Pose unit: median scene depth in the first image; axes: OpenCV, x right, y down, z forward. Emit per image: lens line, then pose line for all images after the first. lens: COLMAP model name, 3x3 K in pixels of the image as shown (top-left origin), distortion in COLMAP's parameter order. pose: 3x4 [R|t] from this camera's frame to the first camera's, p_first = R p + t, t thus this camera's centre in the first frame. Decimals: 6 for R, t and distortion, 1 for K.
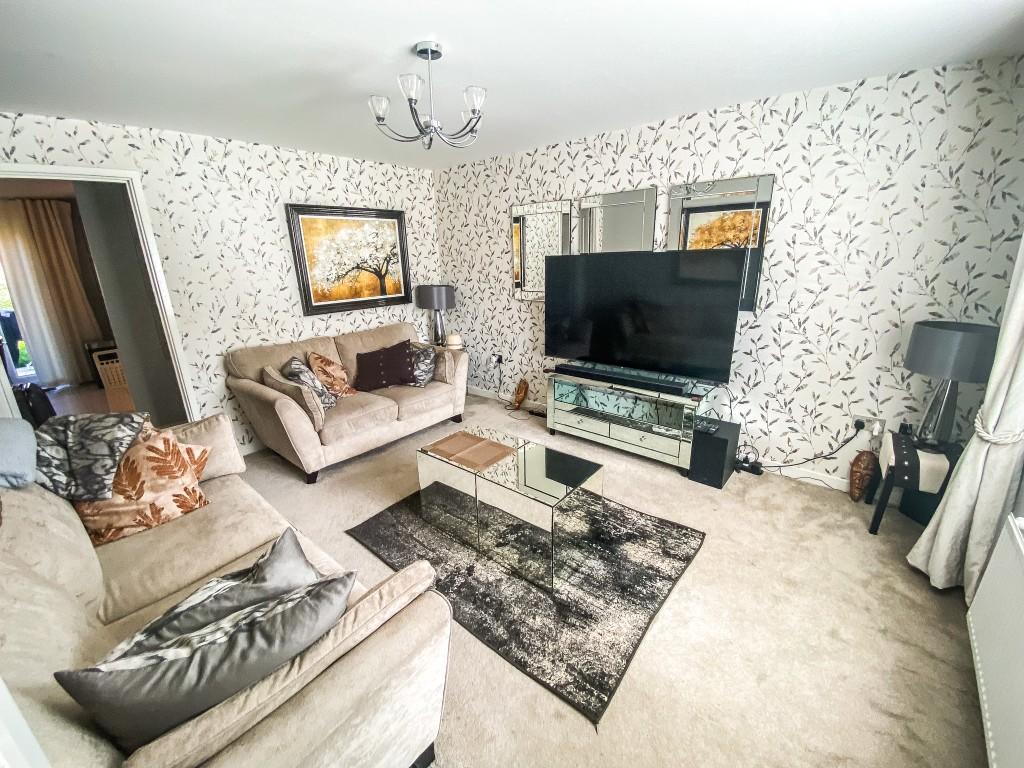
lens RADIAL K [[416.9, 0, 512.0], [0, 416.9, 384.0], [0, 0, 1]] dist [0.001546, -0.000060]
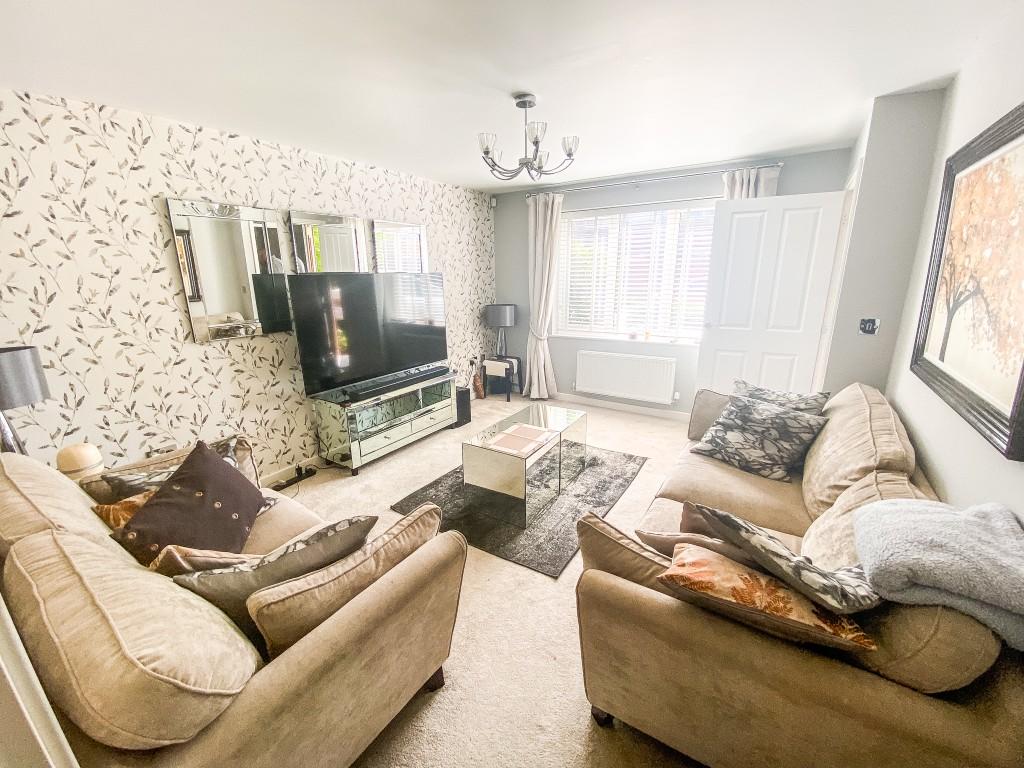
lens RADIAL K [[416.9, 0, 512.0], [0, 416.9, 384.0], [0, 0, 1]] dist [0.001546, -0.000060]
pose [[-0.136488, -0.226227, 0.964465, -0.952543], [0.319604, 0.911461, 0.259023, -0.222534], [-0.937670, 0.343600, -0.052100, 0.848184]]
